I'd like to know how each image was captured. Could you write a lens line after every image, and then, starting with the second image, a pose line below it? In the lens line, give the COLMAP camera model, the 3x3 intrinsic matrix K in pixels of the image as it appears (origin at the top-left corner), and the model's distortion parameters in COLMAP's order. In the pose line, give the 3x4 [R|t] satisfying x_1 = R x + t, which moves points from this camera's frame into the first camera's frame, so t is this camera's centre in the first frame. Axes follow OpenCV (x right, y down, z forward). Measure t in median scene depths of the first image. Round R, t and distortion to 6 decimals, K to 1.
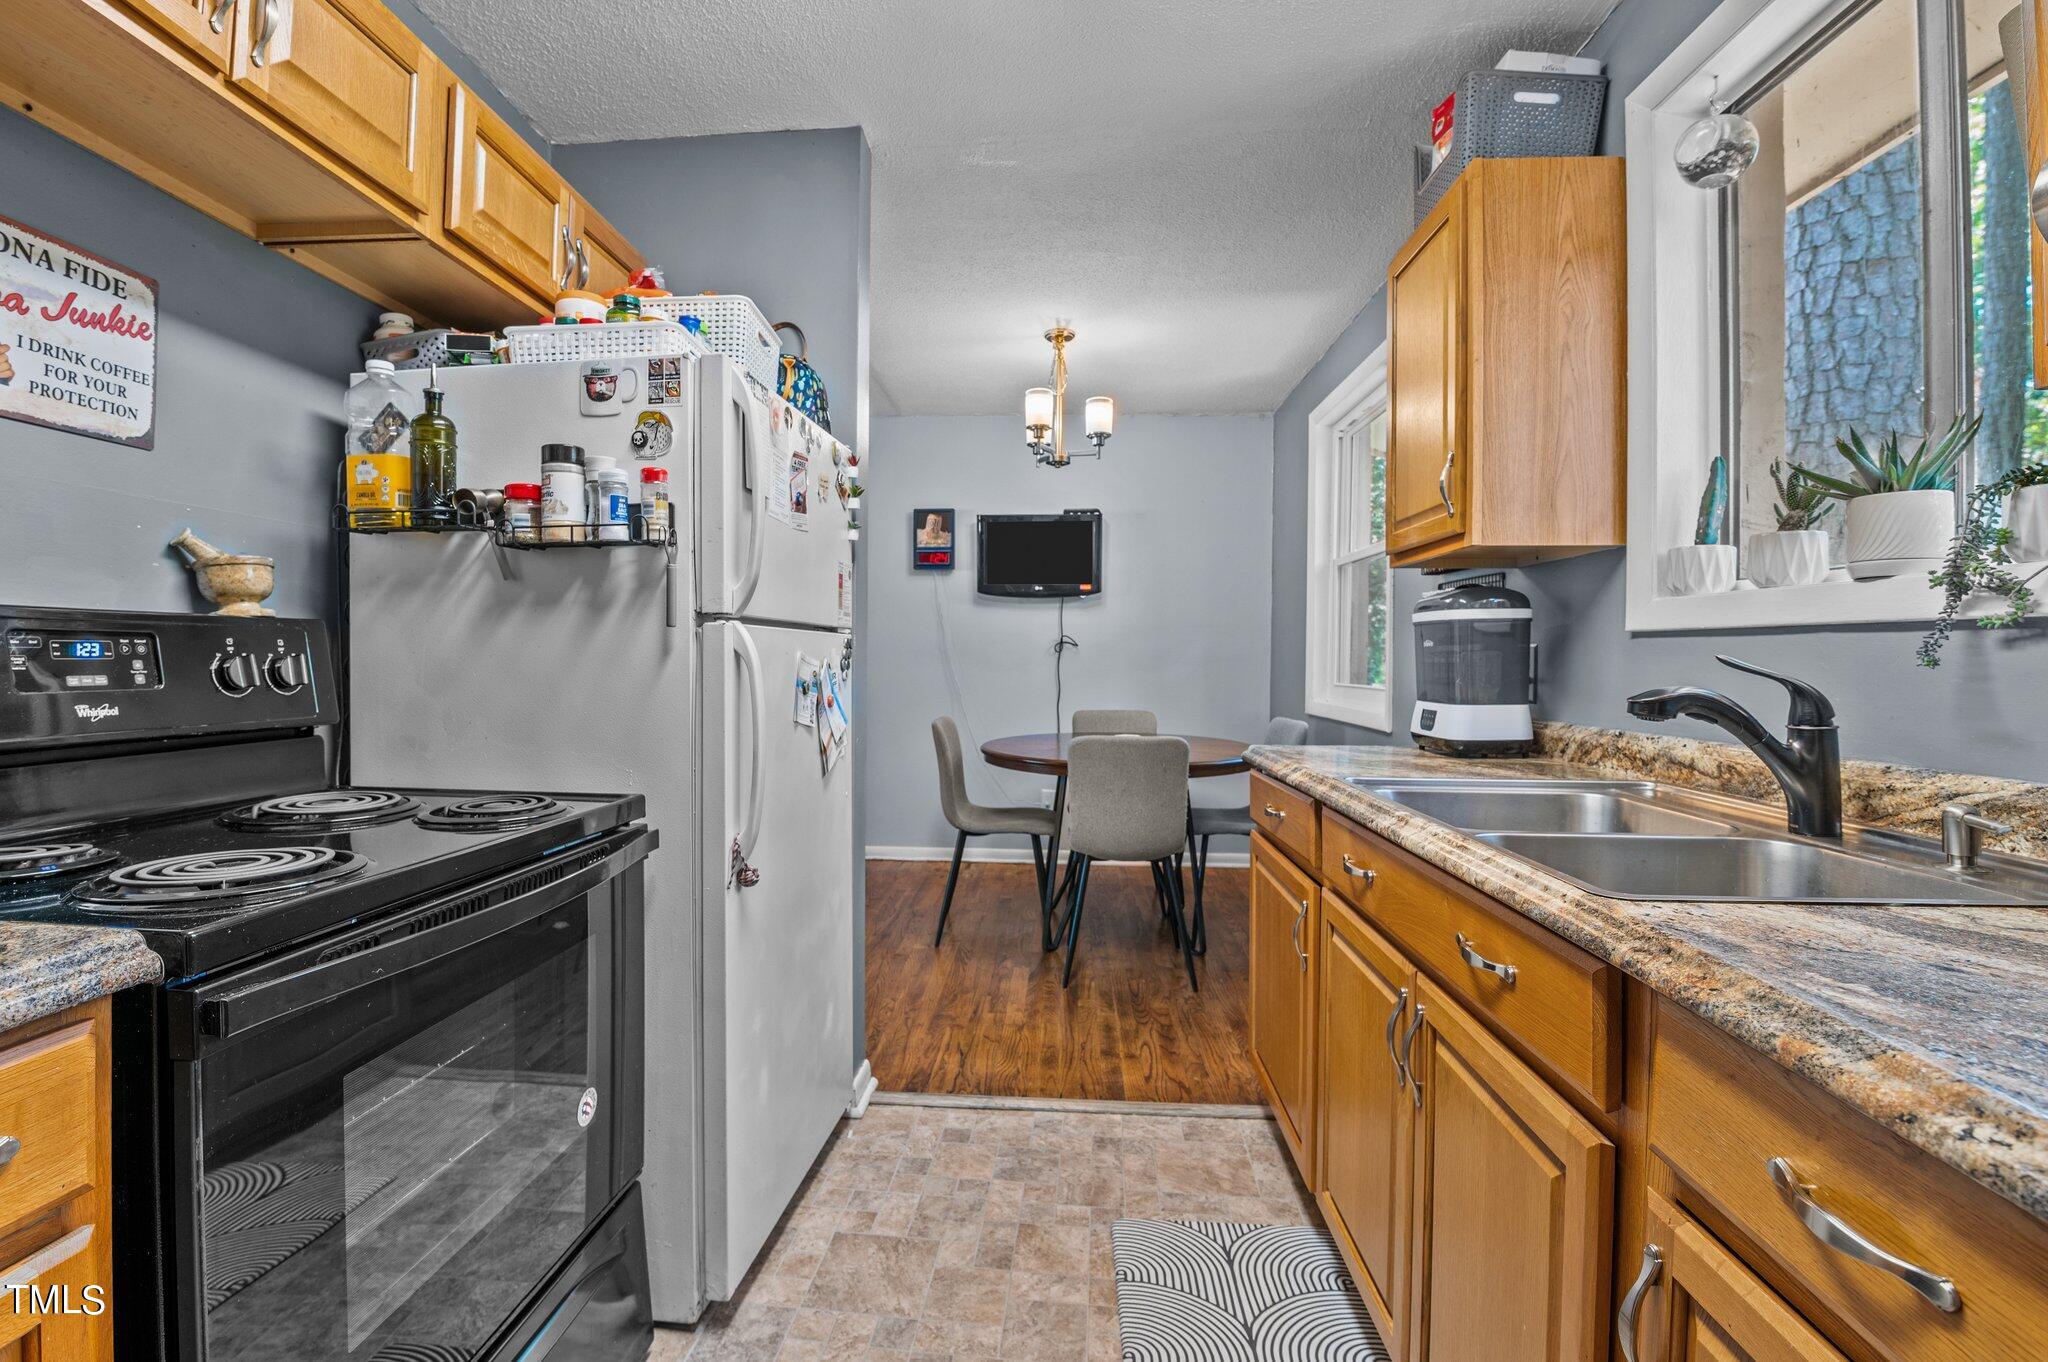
lens RADIAL K [[889.0, 0, 1024.7], [0, 889.0, 670.0], [0, 0, 1]] dist [-0.007799, -0.005718]
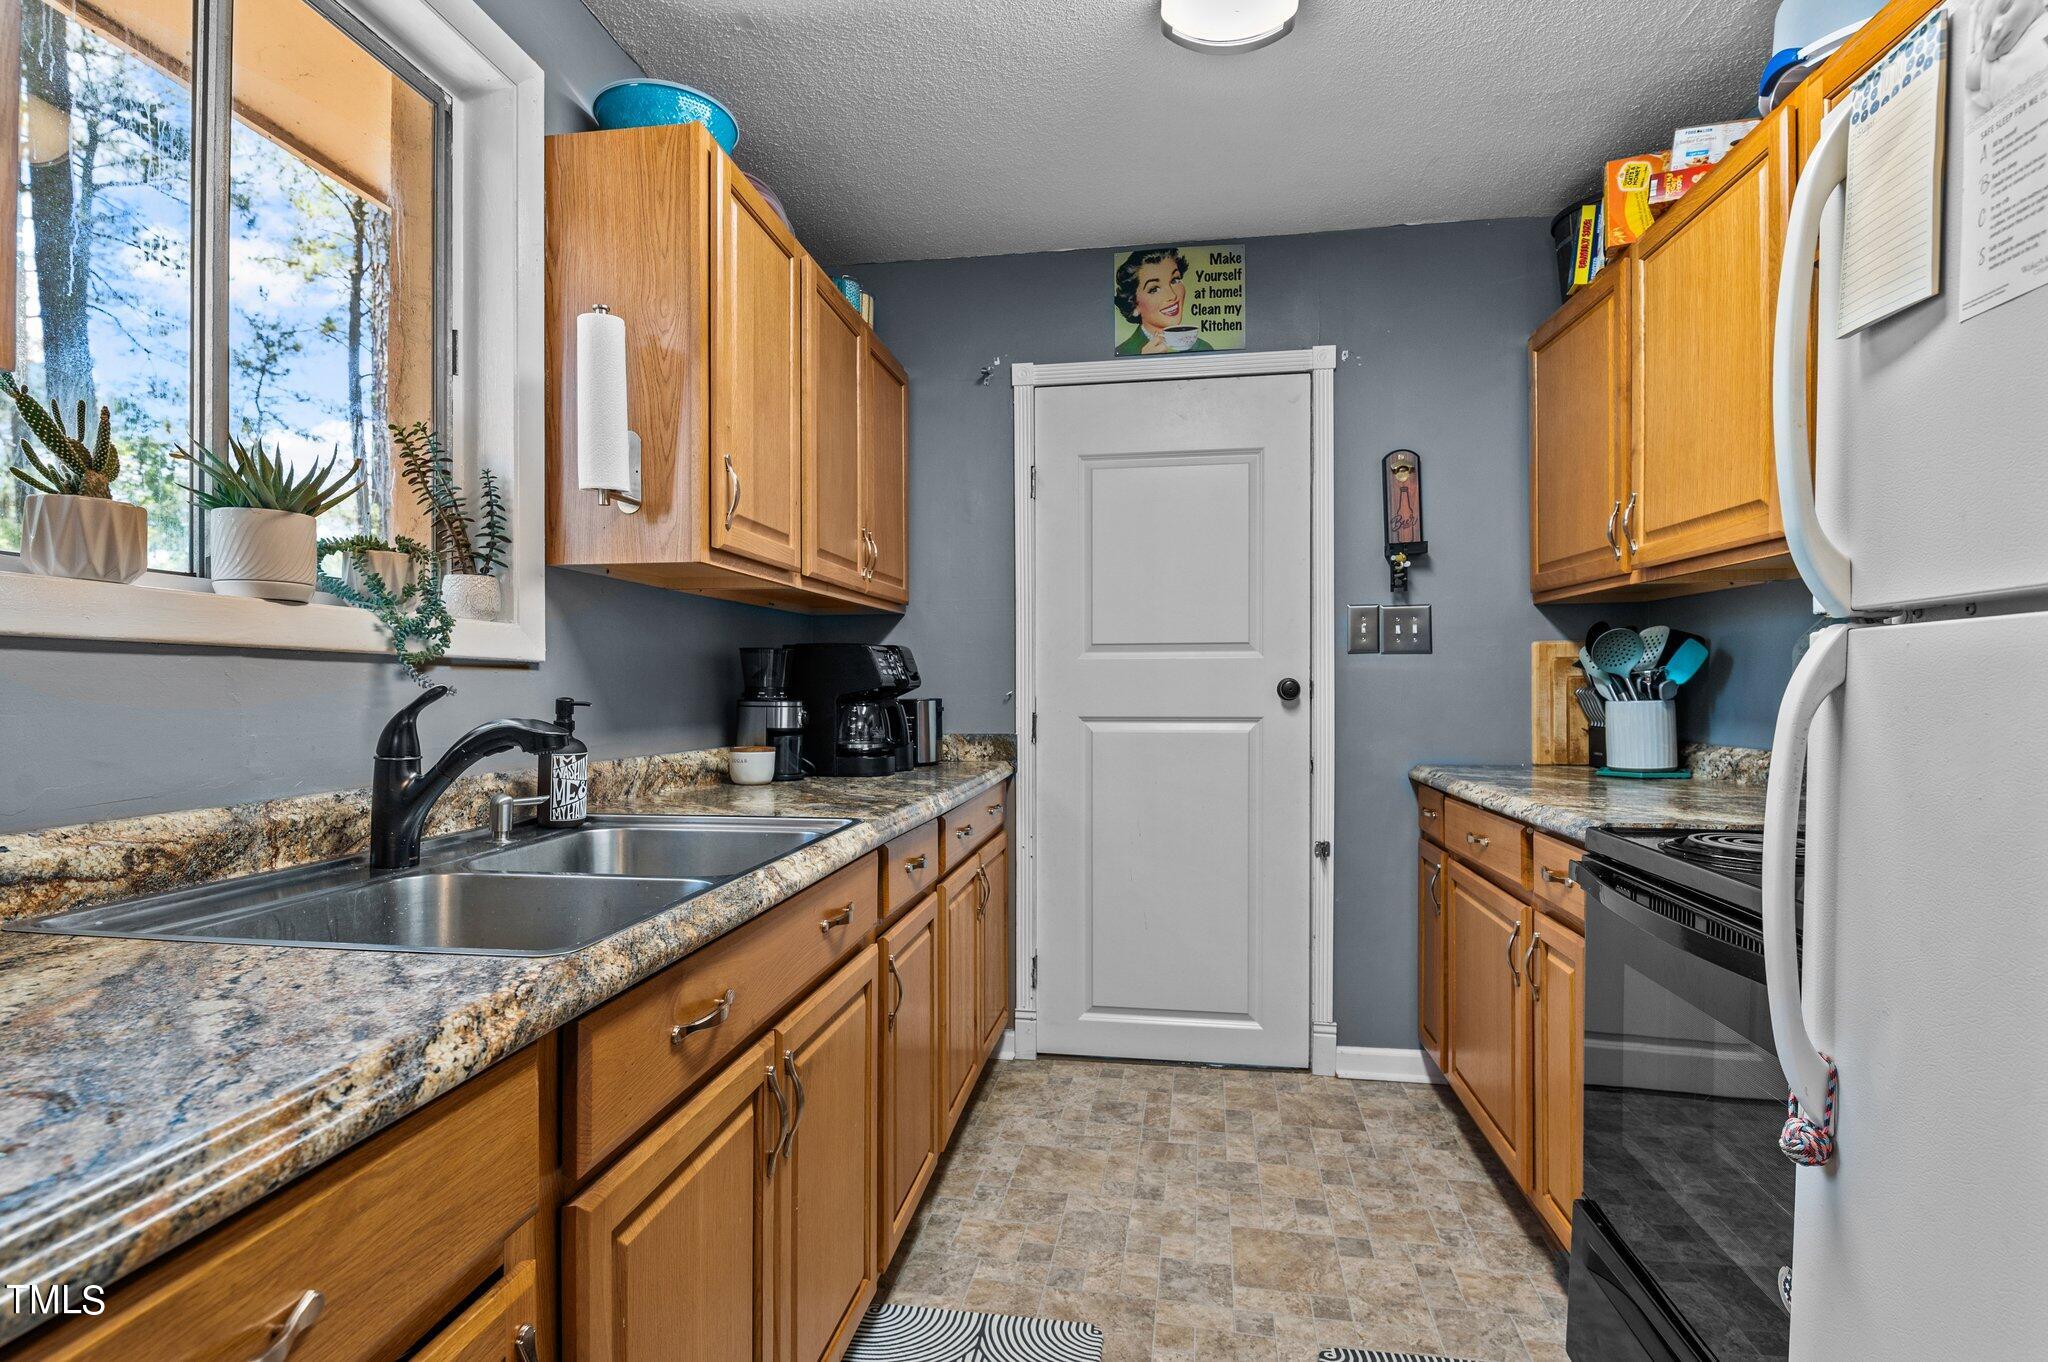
lens RADIAL K [[981.2, 0, 1018.1], [0, 981.2, 704.4], [0, 0, 1]] dist [-0.002975, -0.003593]
pose [[-0.994635, -0.014924, 0.102360, 0.130798], [-0.011837, 0.999458, 0.030708, -0.030769], [-0.102763, 0.029332, -0.994273, 2.023388]]
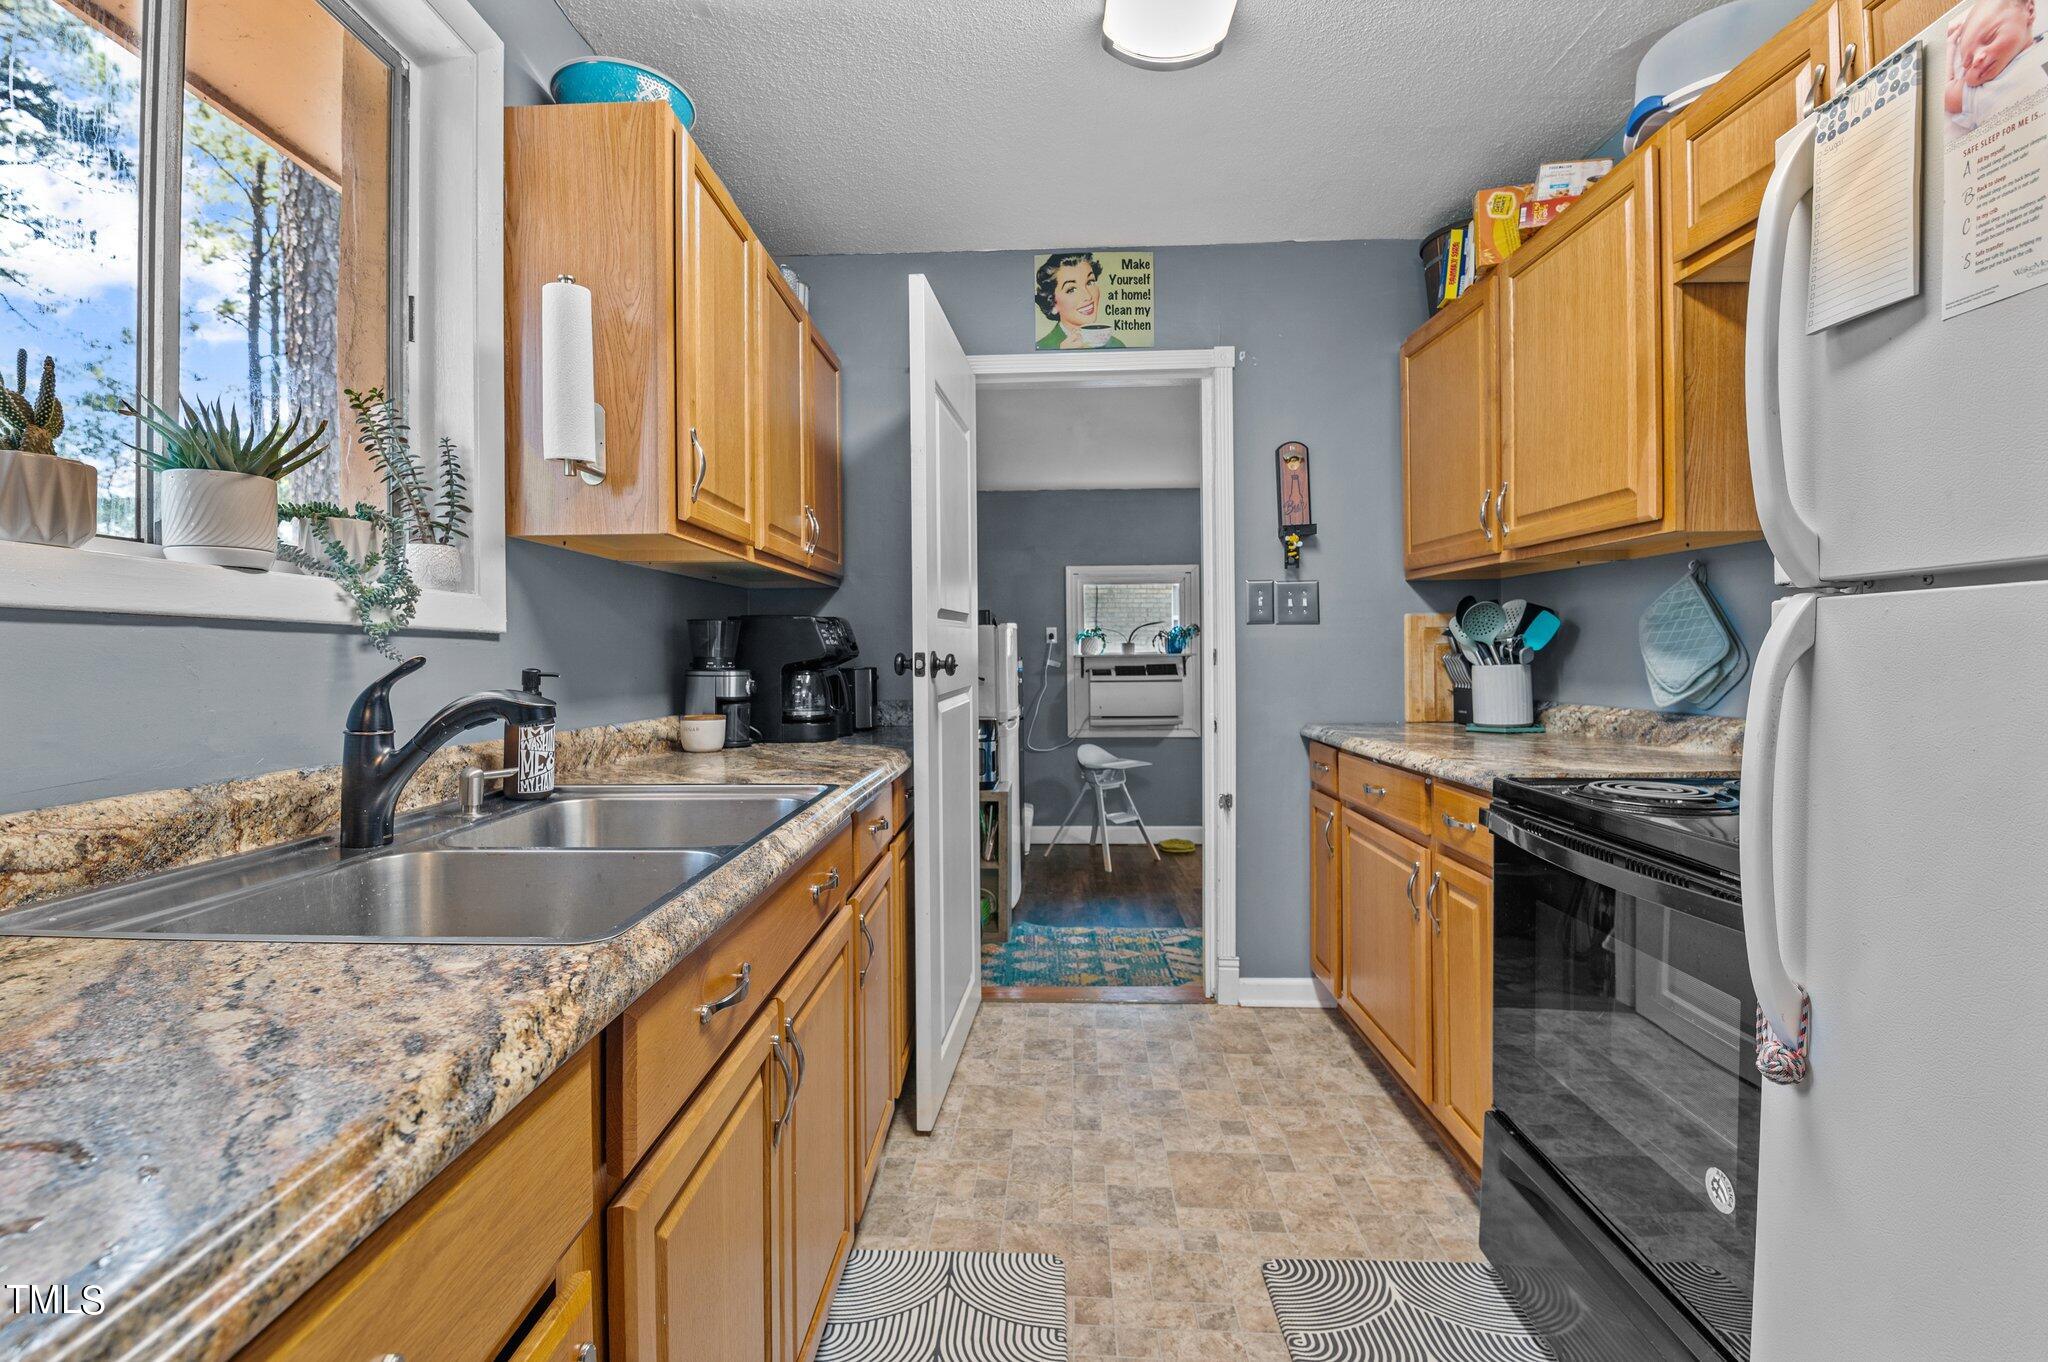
lens RADIAL K [[889.0, 0, 1003.3], [0, 889.0, 671.9], [0, 0, 1]] dist [-0.007799, -0.005718]
pose [[-0.999951, -0.007576, -0.006338, 0.198458], [-0.007757, 0.999544, 0.029173, -0.028729], [0.006114, 0.029221, -0.999554, 1.989211]]
